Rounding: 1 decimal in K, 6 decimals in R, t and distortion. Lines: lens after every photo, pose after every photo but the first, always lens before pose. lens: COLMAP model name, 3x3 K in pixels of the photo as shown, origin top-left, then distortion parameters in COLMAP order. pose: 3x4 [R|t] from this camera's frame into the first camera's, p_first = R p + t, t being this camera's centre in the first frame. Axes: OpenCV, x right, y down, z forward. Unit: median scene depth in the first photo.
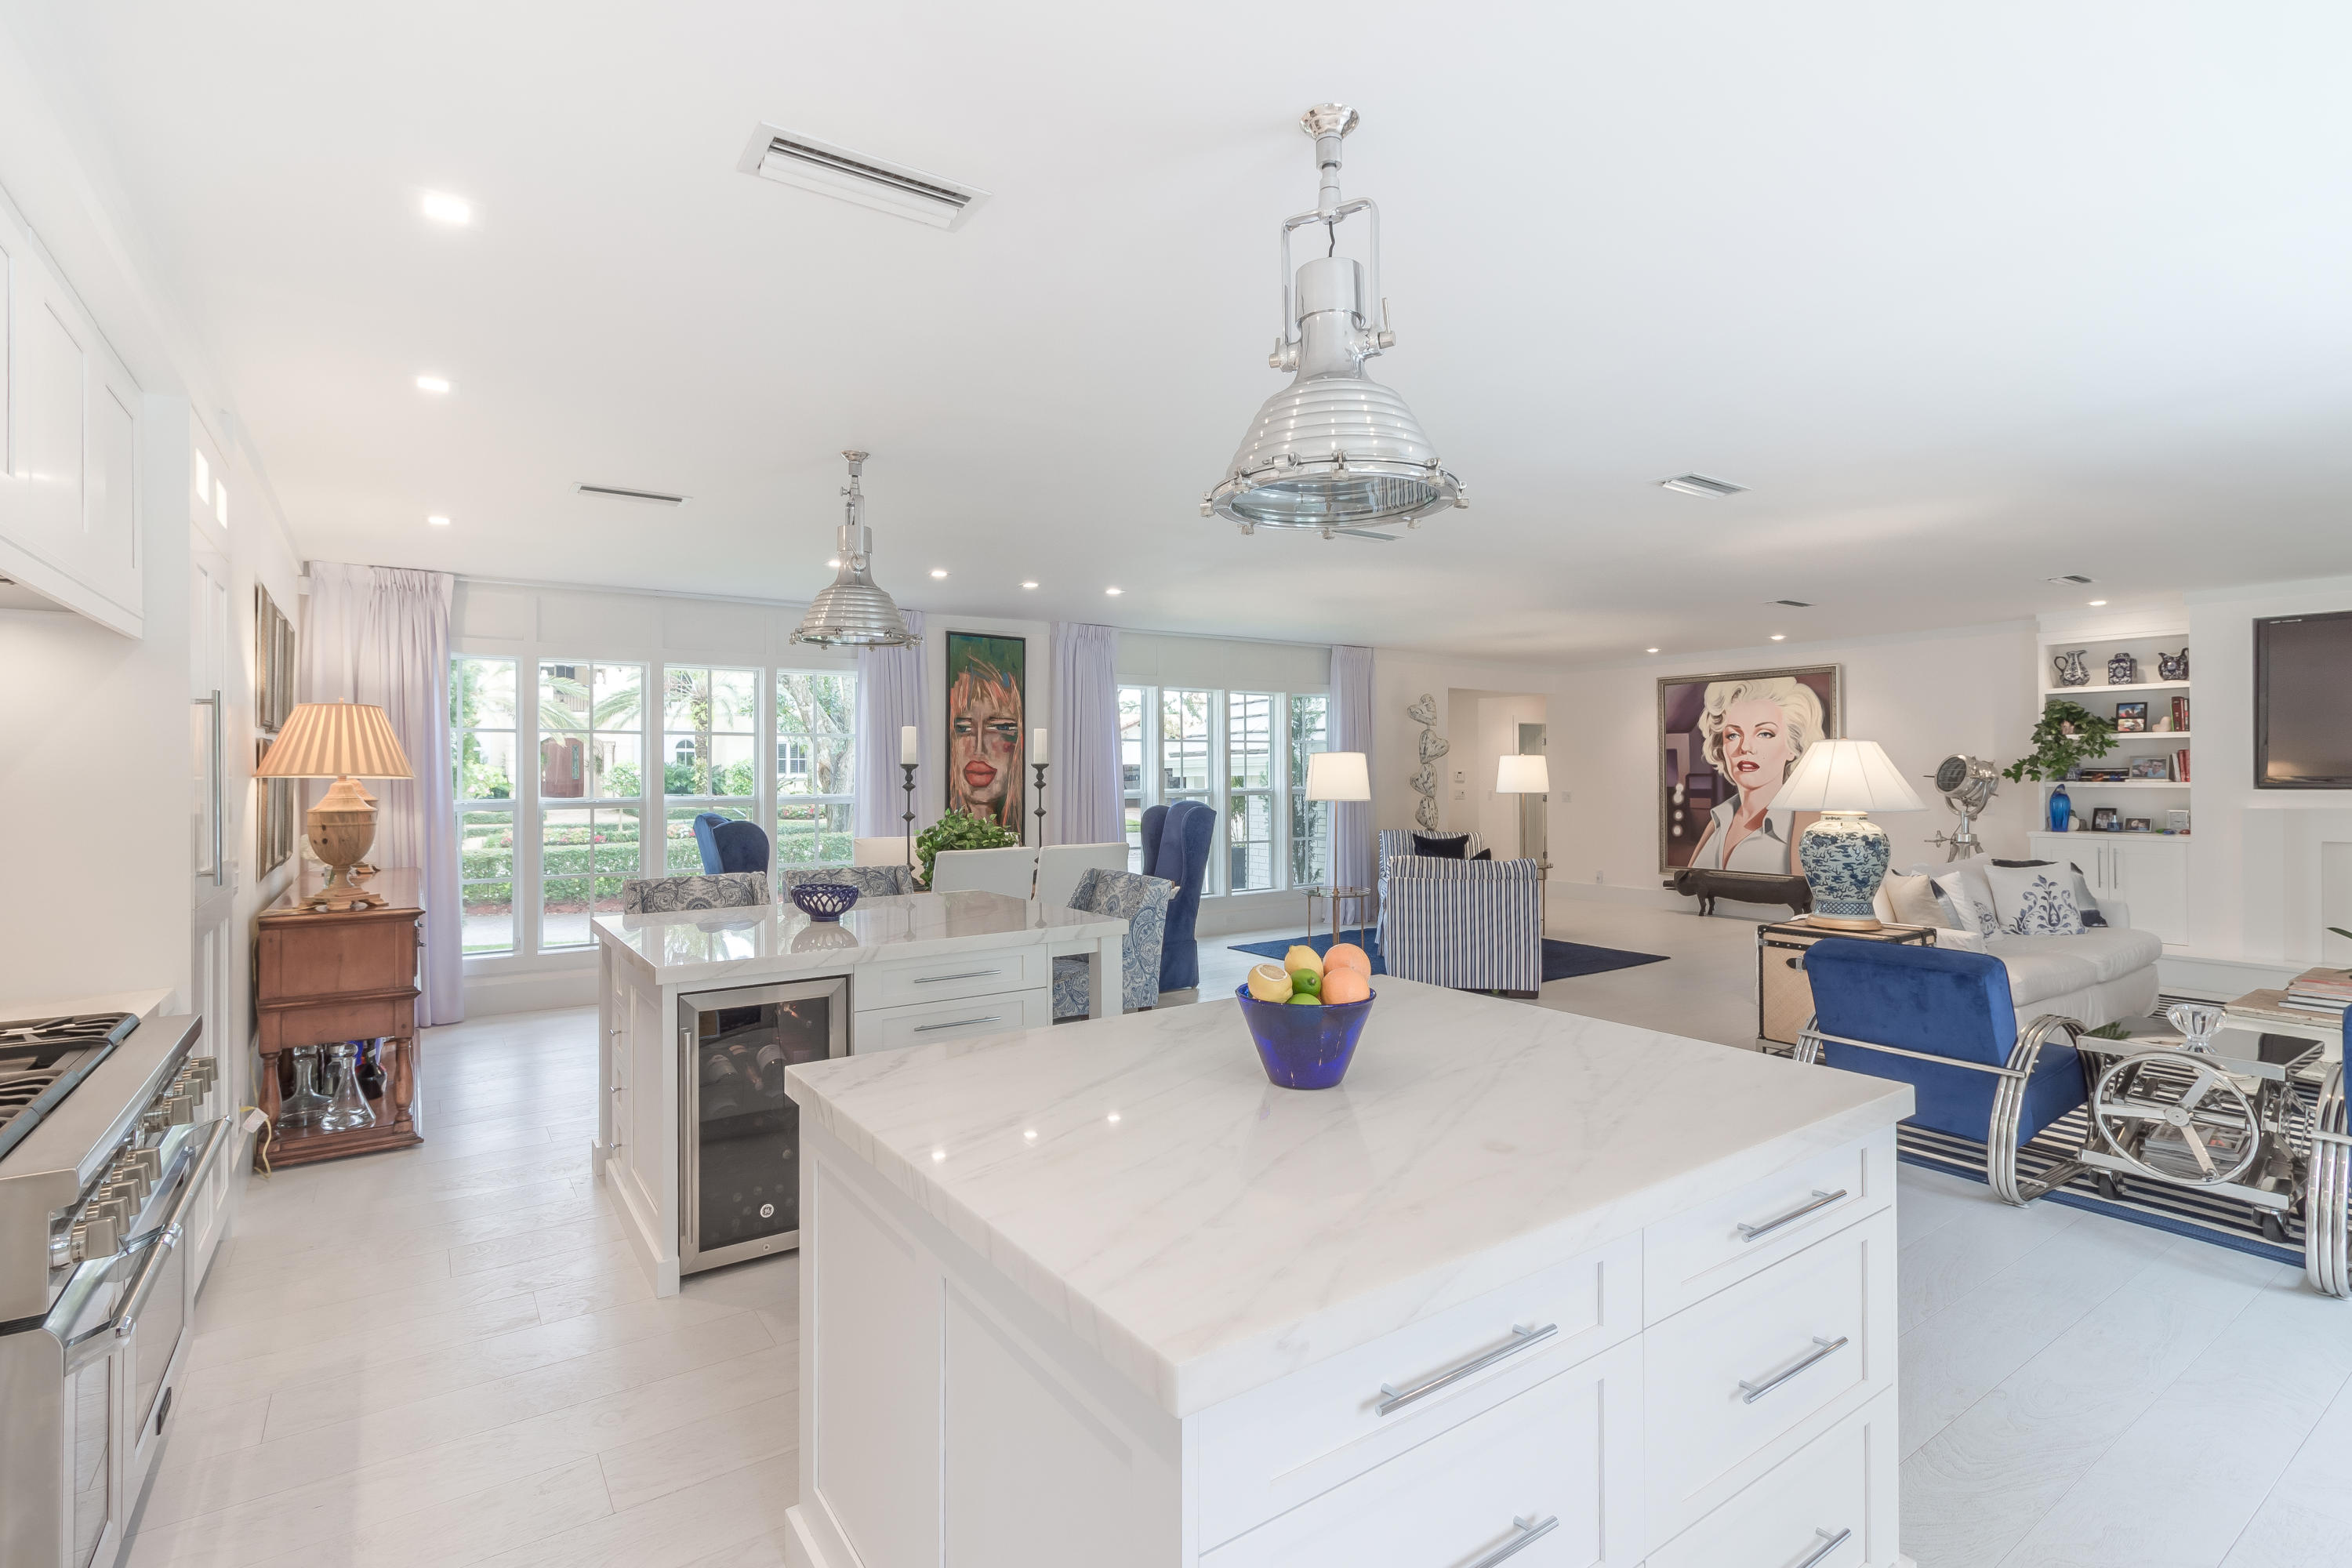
lens RADIAL K [[1109.5, 0, 1174.3], [0, 1109.5, 778.4], [0, 0, 1]] dist [0.006539, -0.000791]
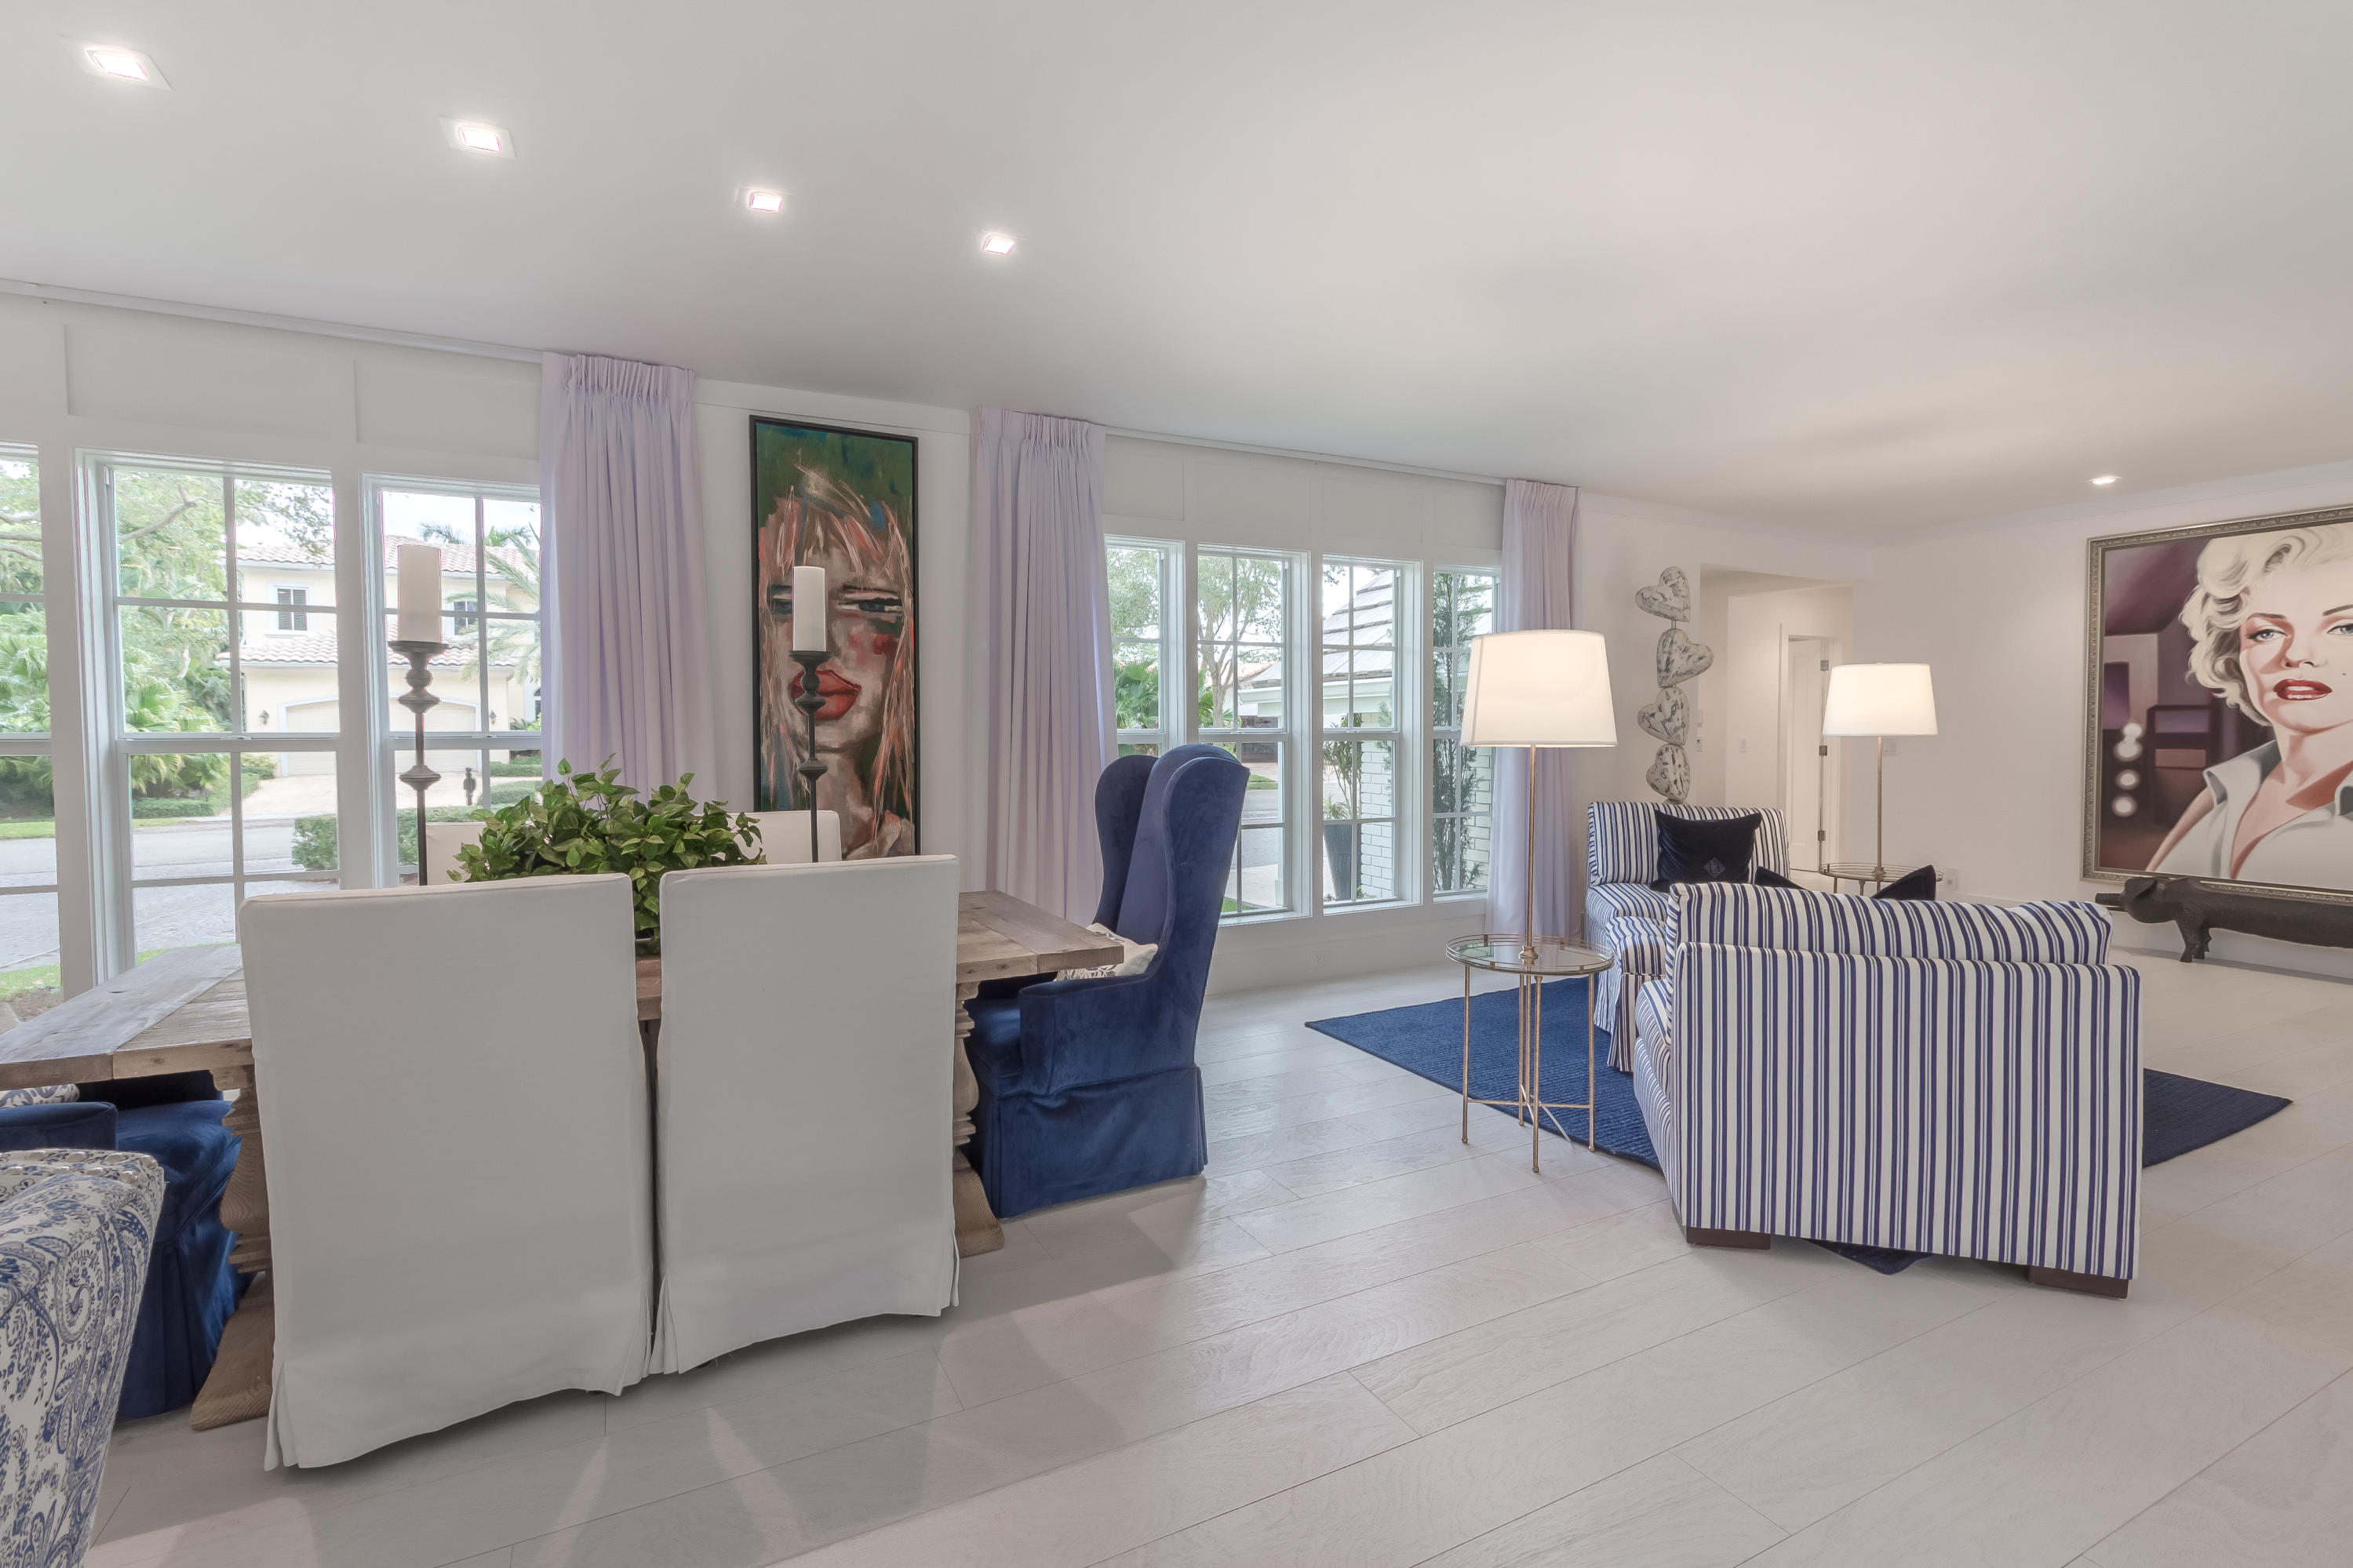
lens RADIAL K [[1109.8, 0, 1179.1], [0, 1109.8, 766.3], [0, 0, 1]] dist [0.006539, -0.000791]
pose [[0.992400, 0.006103, -0.122900, 0.044534], [-0.002305, 0.999516, 0.031019, 0.010543], [0.123030, -0.030500, 0.991934, 0.395316]]
